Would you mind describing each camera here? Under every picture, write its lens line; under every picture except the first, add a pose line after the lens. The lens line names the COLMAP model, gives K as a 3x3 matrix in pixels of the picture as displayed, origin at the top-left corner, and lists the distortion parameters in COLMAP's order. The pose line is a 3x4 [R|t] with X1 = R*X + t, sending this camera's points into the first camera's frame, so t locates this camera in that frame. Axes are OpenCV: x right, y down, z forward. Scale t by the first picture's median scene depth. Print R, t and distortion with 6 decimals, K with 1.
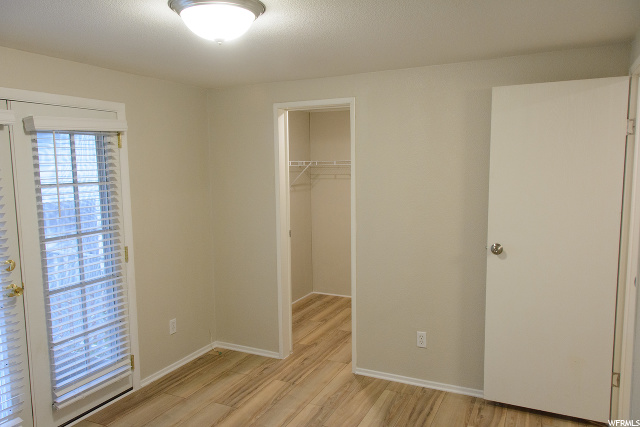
lens RADIAL K [[484.0, 0, 320.0], [0, 484.0, 213.5], [0, 0, 1]] dist [0.032536, -0.004733]
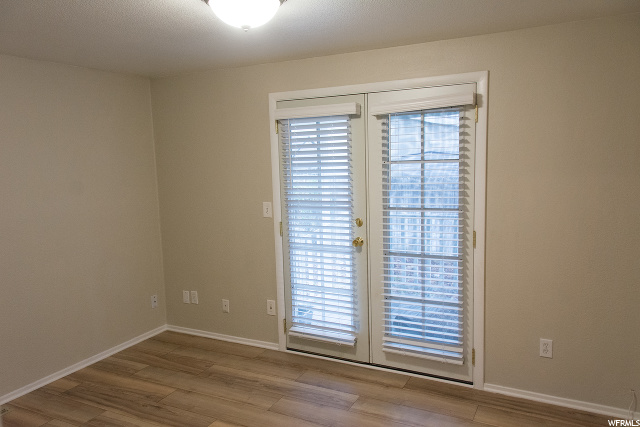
lens RADIAL K [[484.0, 0, 320.0], [0, 484.0, 213.5], [0, 0, 1]] dist [0.032536, -0.004733]
pose [[-0.049001, 0.138181, -0.989194, 0.565346], [-0.063046, 0.987981, 0.141134, -0.081877], [0.996807, 0.069280, -0.039700, 0.821626]]
